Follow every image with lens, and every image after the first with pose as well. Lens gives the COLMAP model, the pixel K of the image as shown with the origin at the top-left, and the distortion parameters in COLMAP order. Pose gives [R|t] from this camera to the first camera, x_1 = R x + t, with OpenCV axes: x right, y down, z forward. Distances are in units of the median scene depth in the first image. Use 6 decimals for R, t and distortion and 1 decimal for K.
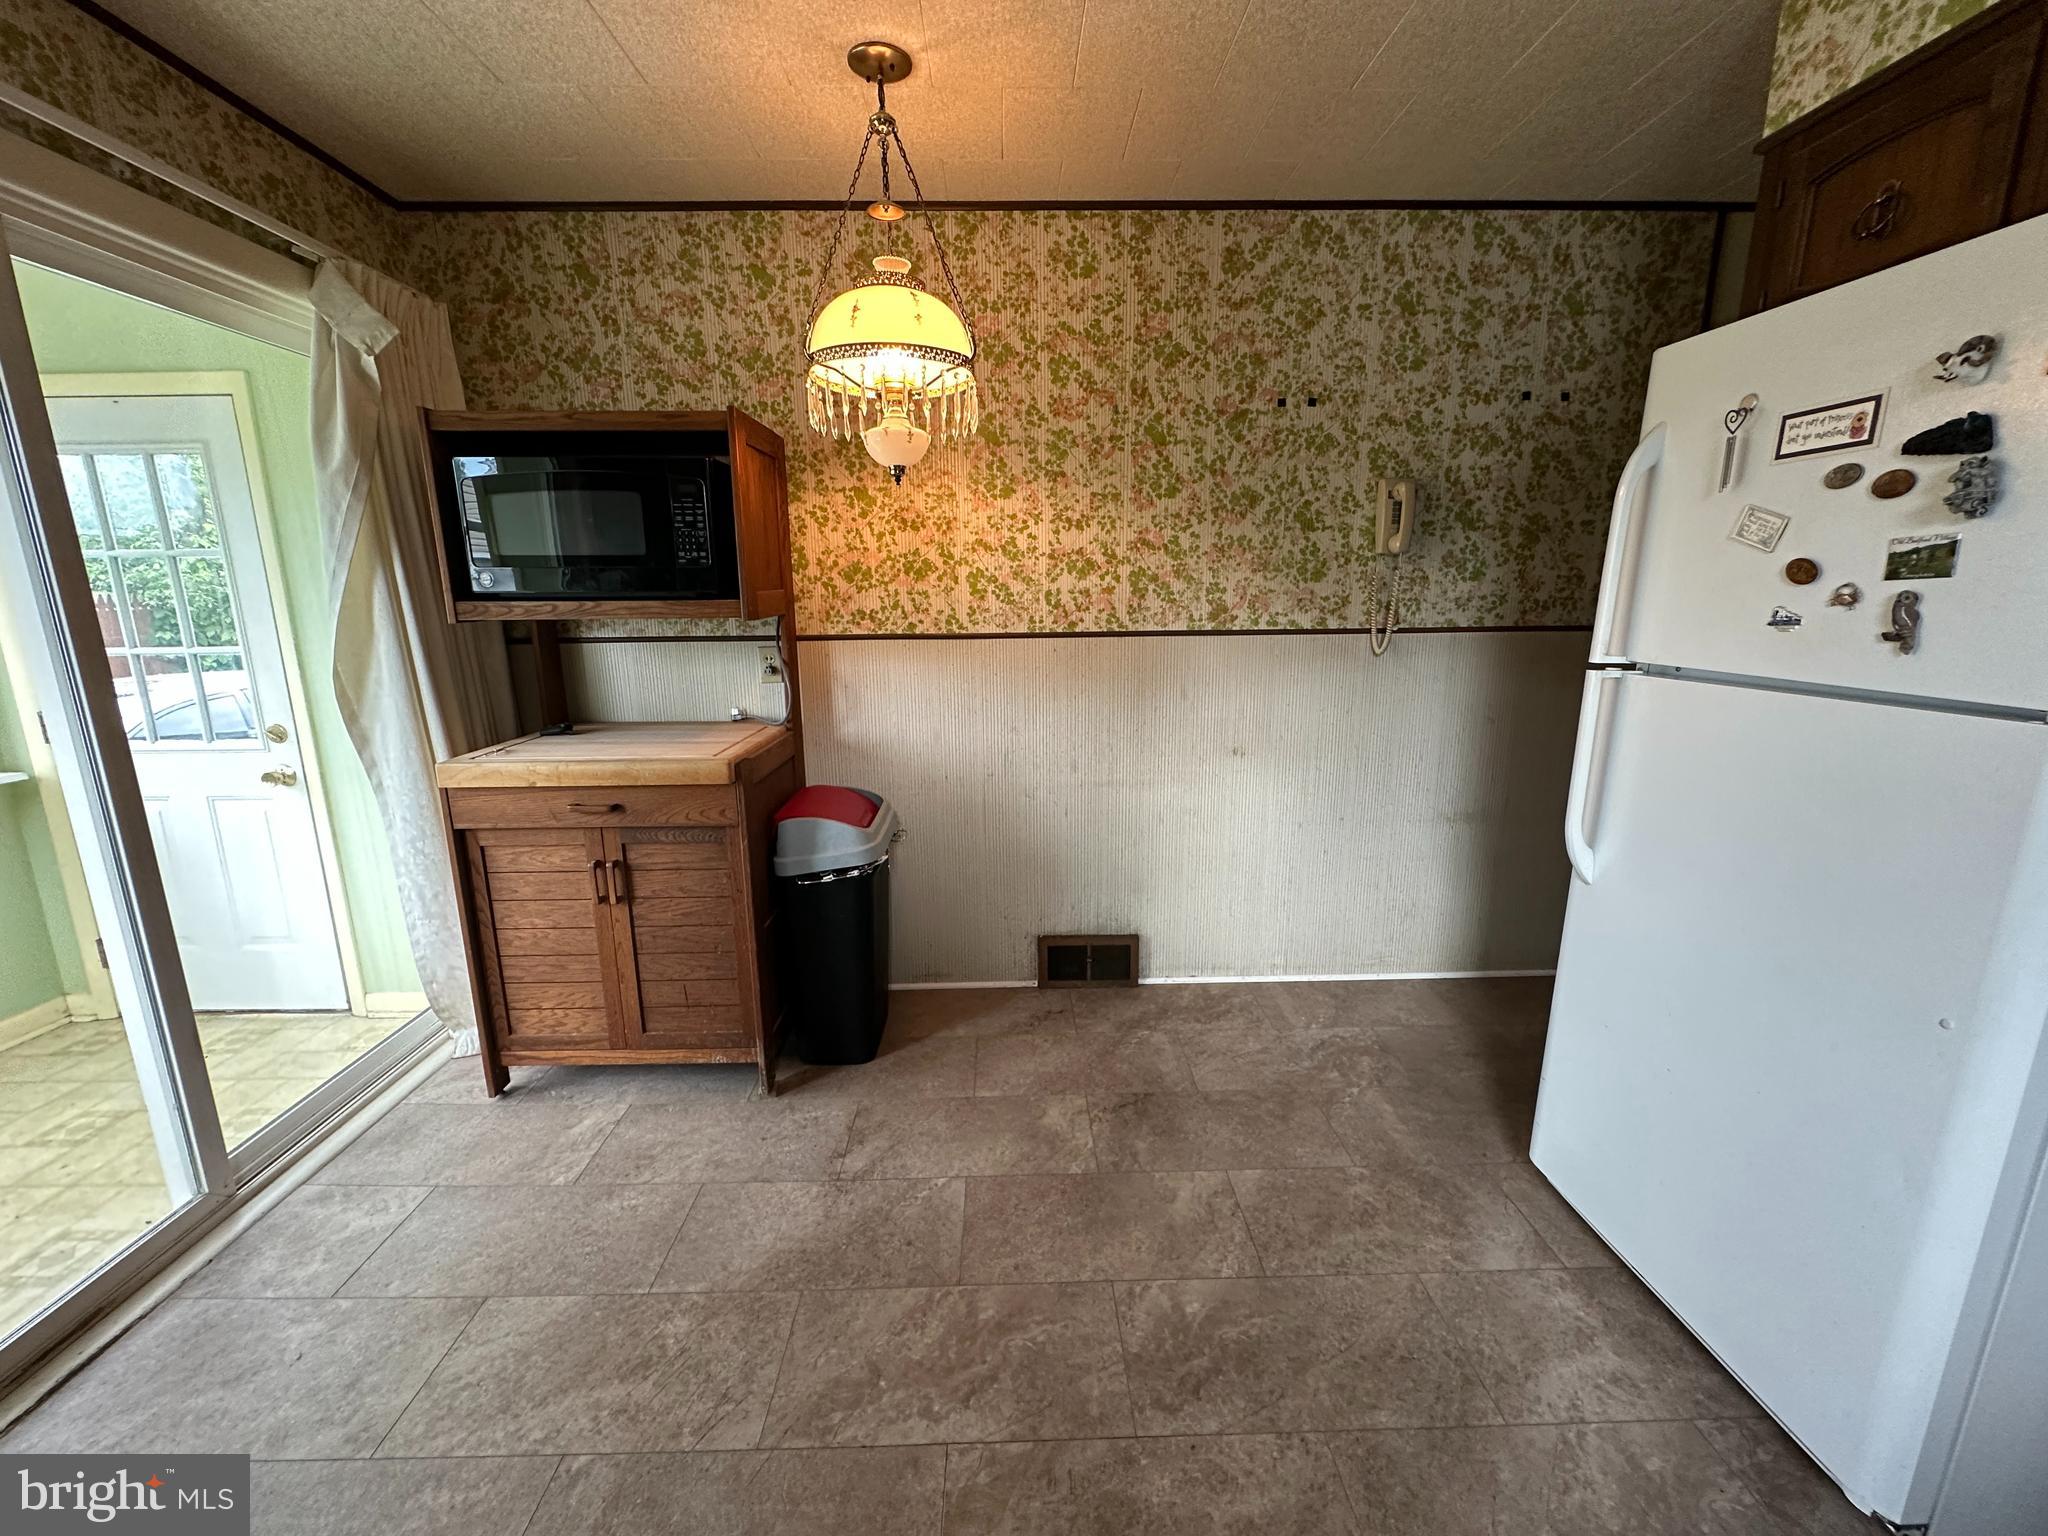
lens RADIAL K [[814.2, 0, 1021.5], [0, 814.2, 766.6], [0, 0, 1]] dist [-0.002872, 0.000299]
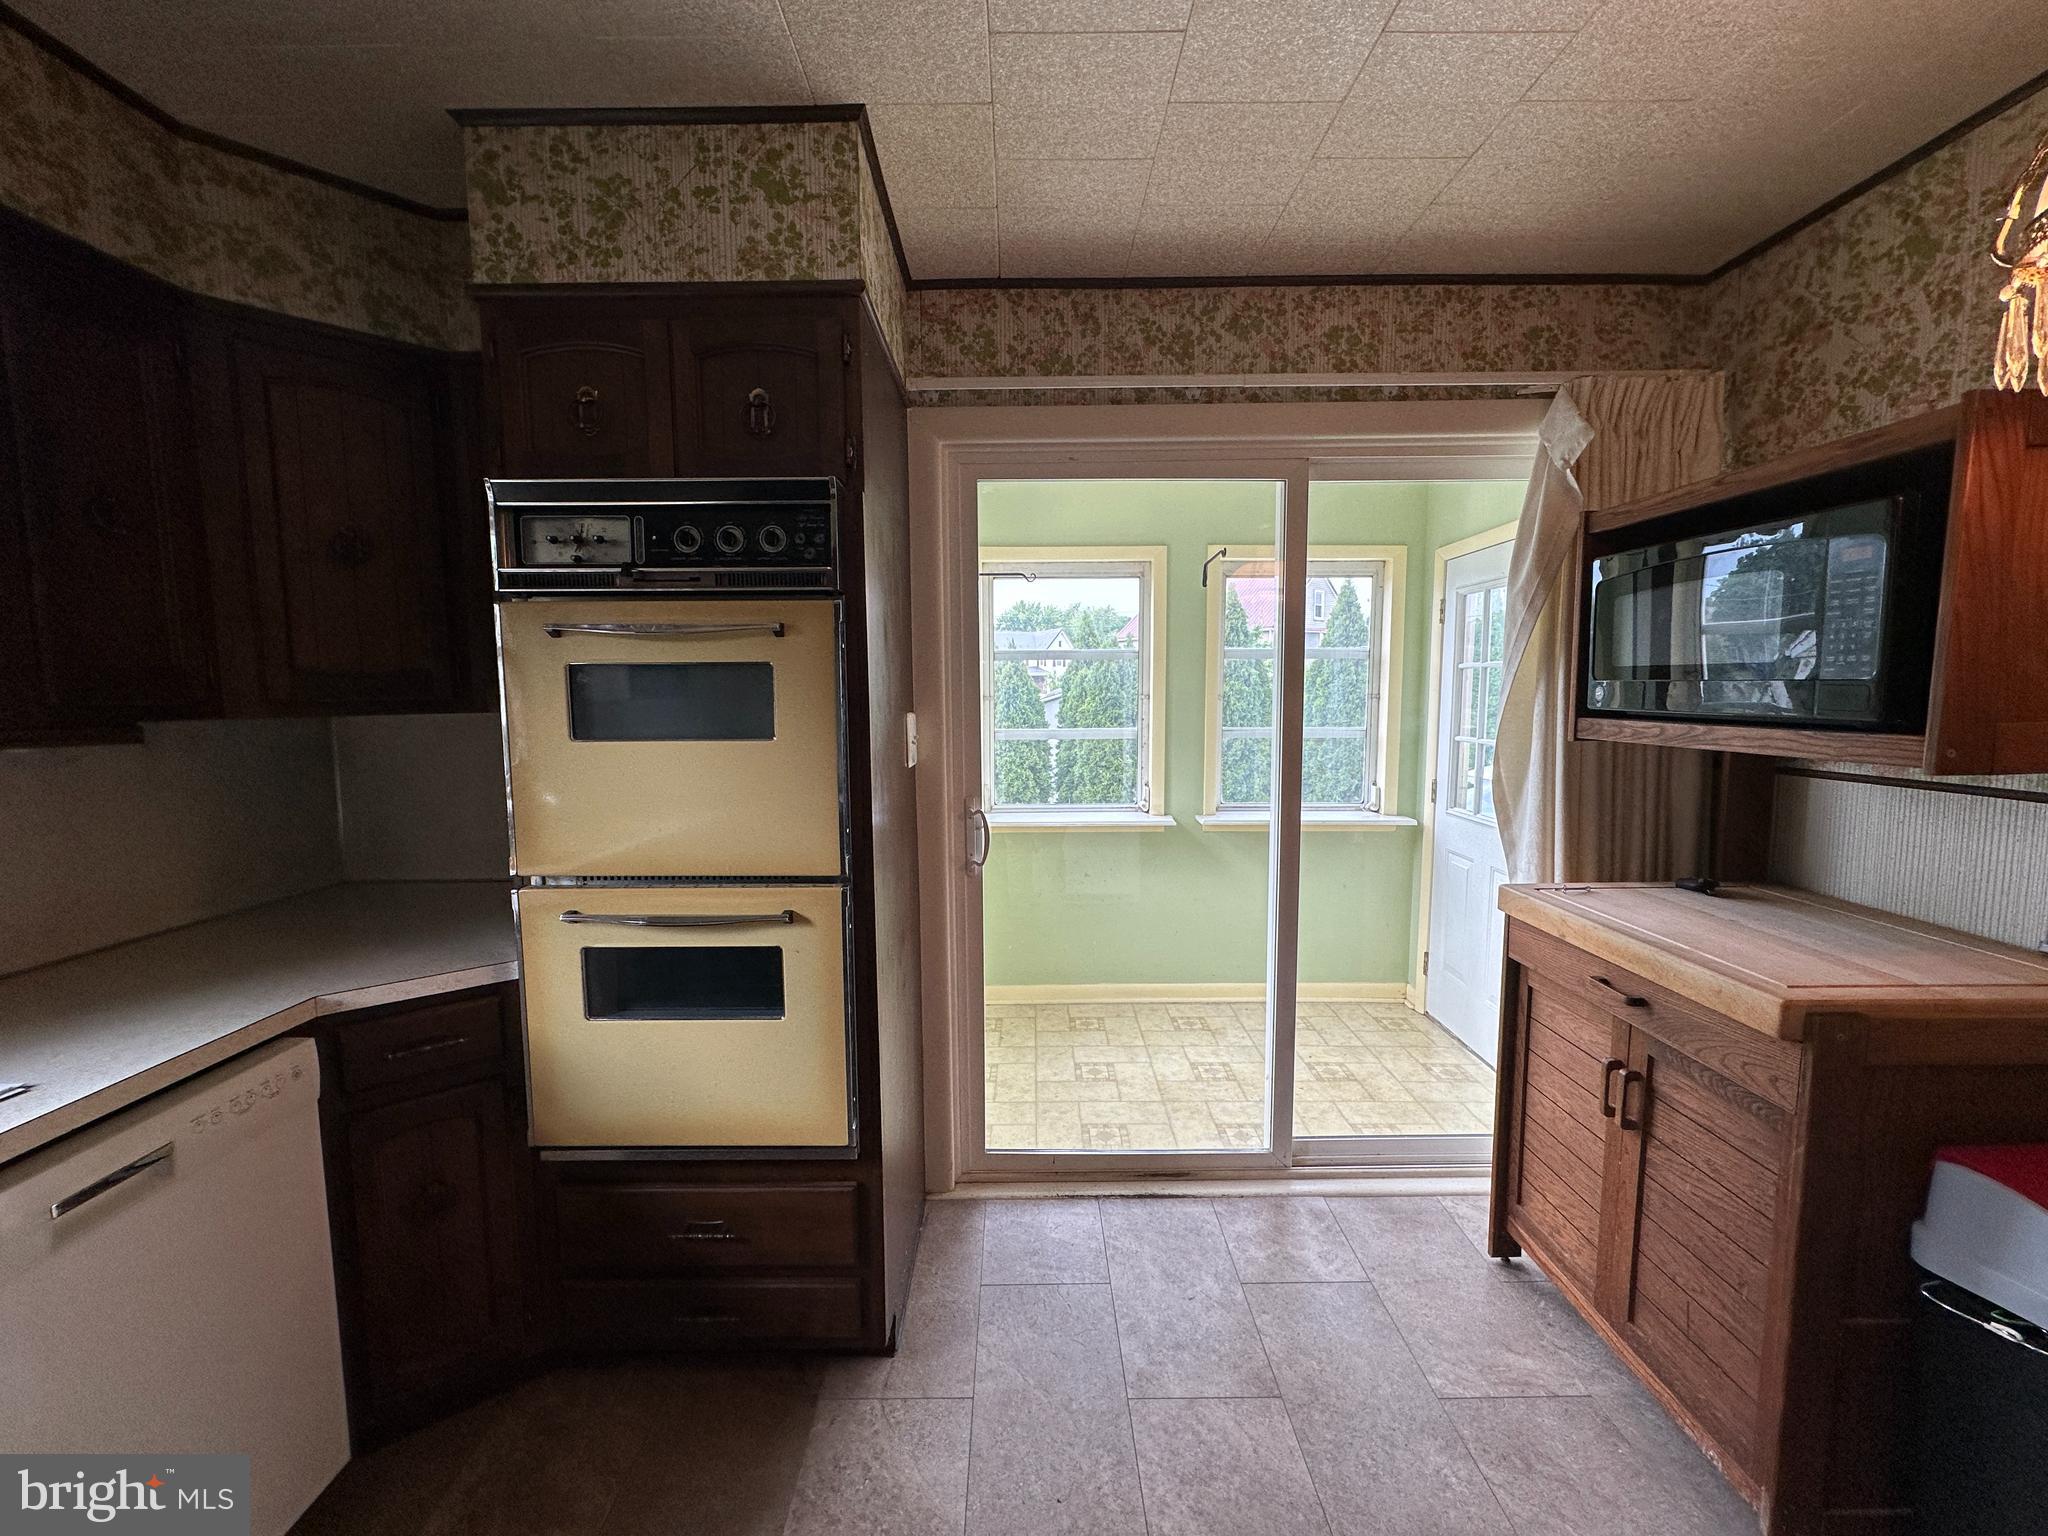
lens RADIAL K [[814.2, 0, 1024.9], [0, 814.2, 766.1], [0, 0, 1]] dist [-0.002872, 0.000299]
pose [[-0.017971, 0.103534, -0.994464, 0.208400], [-0.202368, 0.973662, 0.105025, -0.117273], [0.979145, 0.203135, 0.003454, 0.395644]]
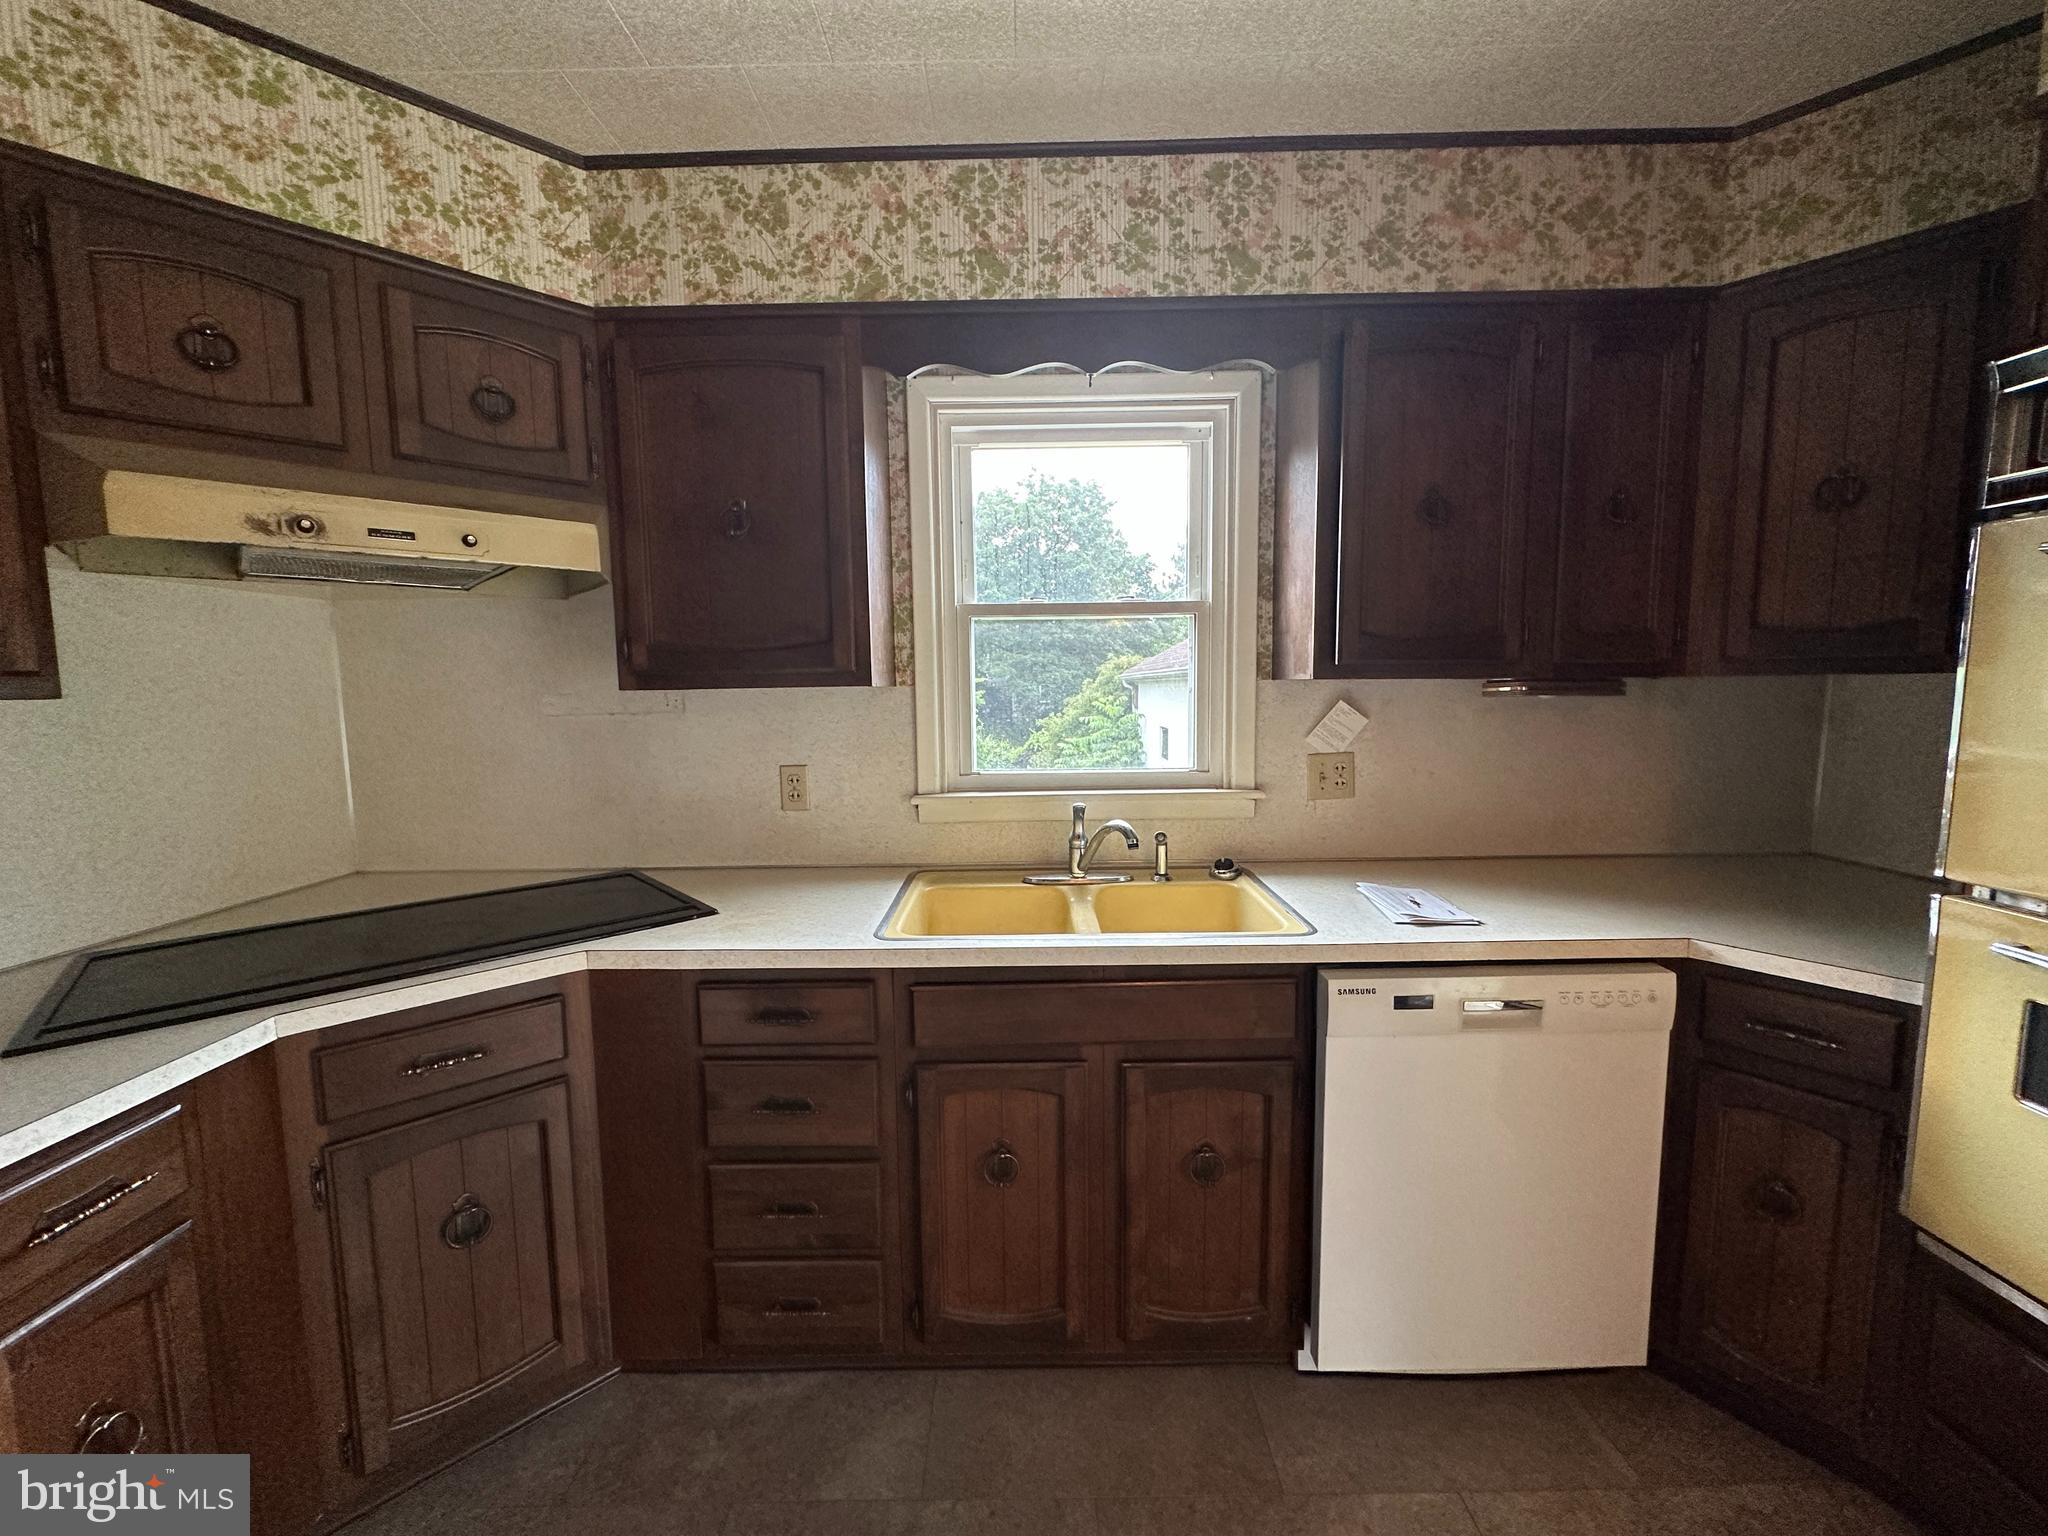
lens RADIAL K [[814.2, 0, 1023.0], [0, 814.2, 766.0], [0, 0, 1]] dist [-0.002872, 0.000299]
pose [[-0.999425, 0.021699, 0.026056, 0.132648], [0.028734, 0.949969, 0.311020, -0.122046], [-0.018004, 0.311590, -0.950046, 0.495326]]
